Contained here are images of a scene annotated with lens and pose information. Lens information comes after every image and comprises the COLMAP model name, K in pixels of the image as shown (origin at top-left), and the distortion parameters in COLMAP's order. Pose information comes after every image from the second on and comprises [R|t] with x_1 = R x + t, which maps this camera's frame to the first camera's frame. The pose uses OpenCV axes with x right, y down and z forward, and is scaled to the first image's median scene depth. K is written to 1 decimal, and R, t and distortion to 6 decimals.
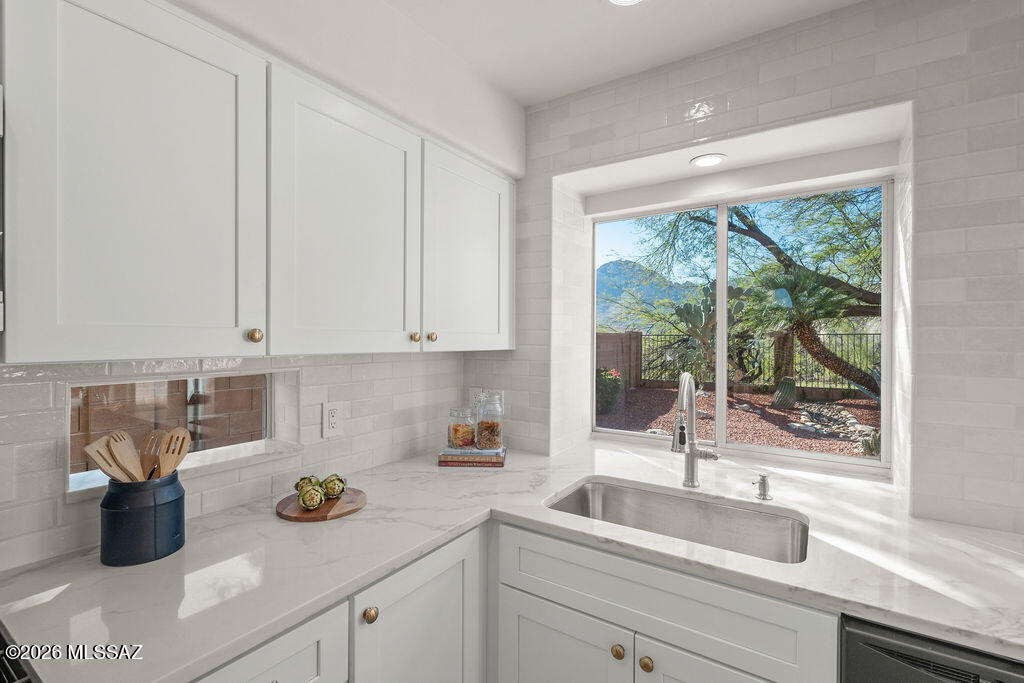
lens RADIAL K [[464.5, 0, 512.0], [0, 464.5, 341.5], [0, 0, 1]] dist [0.001395, 0.000159]
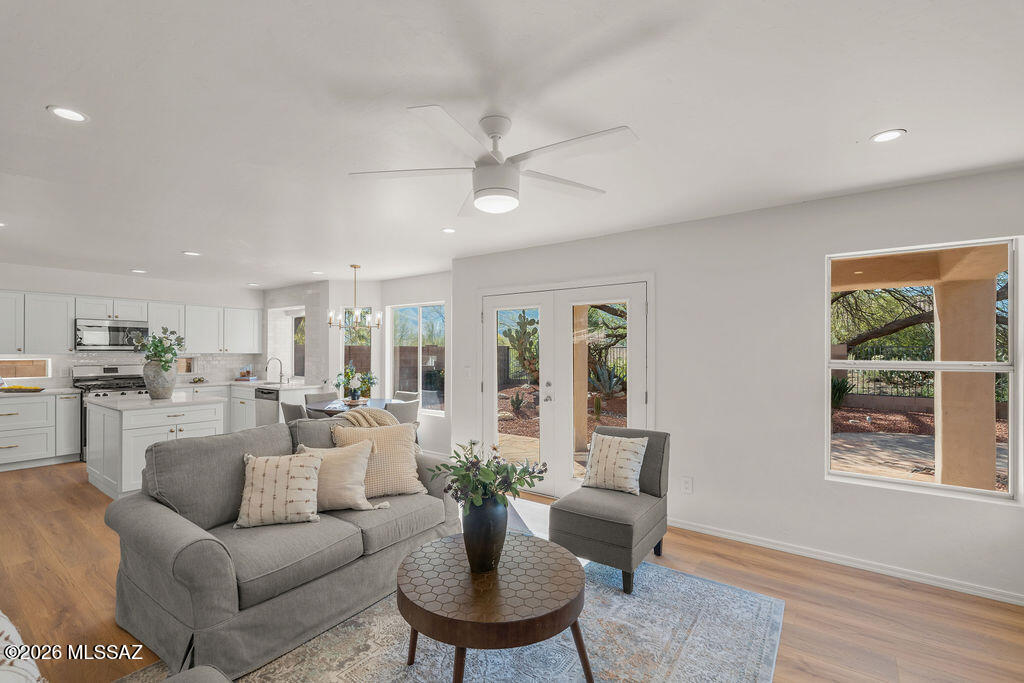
lens RADIAL K [[455.0, 0, 511.6], [0, 455.0, 344.2], [0, 0, 1]] dist [0.002372, 0.000292]
pose [[0.998108, -0.003431, -0.061384, 3.027940], [0.002145, 0.999777, -0.021014, 0.033564], [0.061442, 0.020842, 0.997893, -3.459926]]
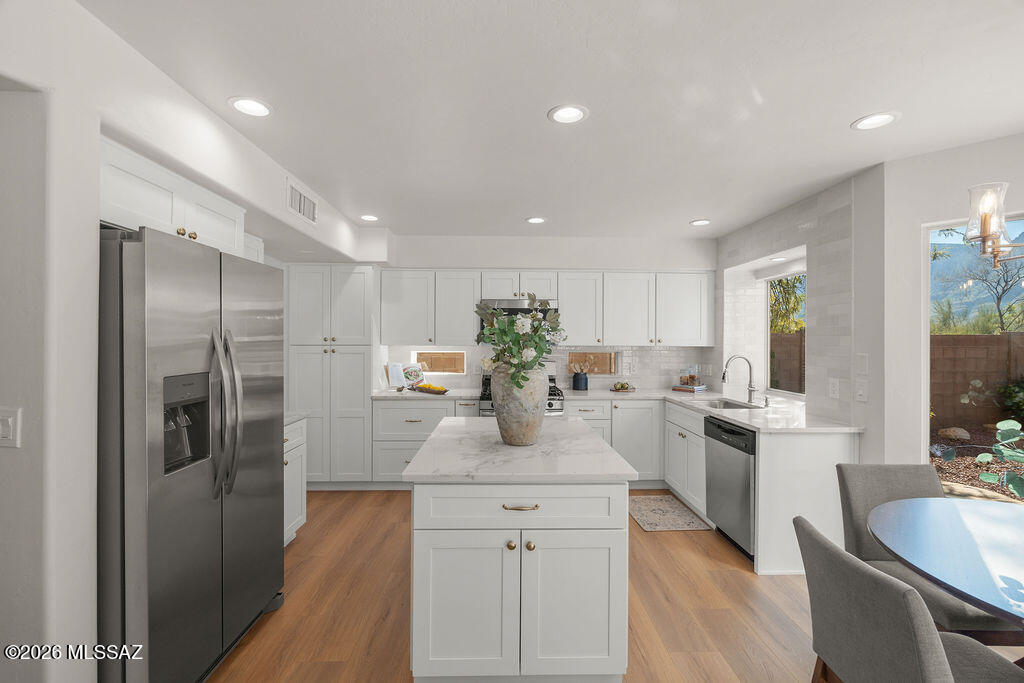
lens RADIAL K [[455.0, 0, 511.6], [0, 455.0, 344.2], [0, 0, 1]] dist [0.002372, 0.000292]
pose [[0.568400, 0.004789, -0.822738, 1.668306], [-0.006475, 0.999978, 0.001348, 0.012941], [0.822727, 0.004561, 0.568419, -1.395850]]
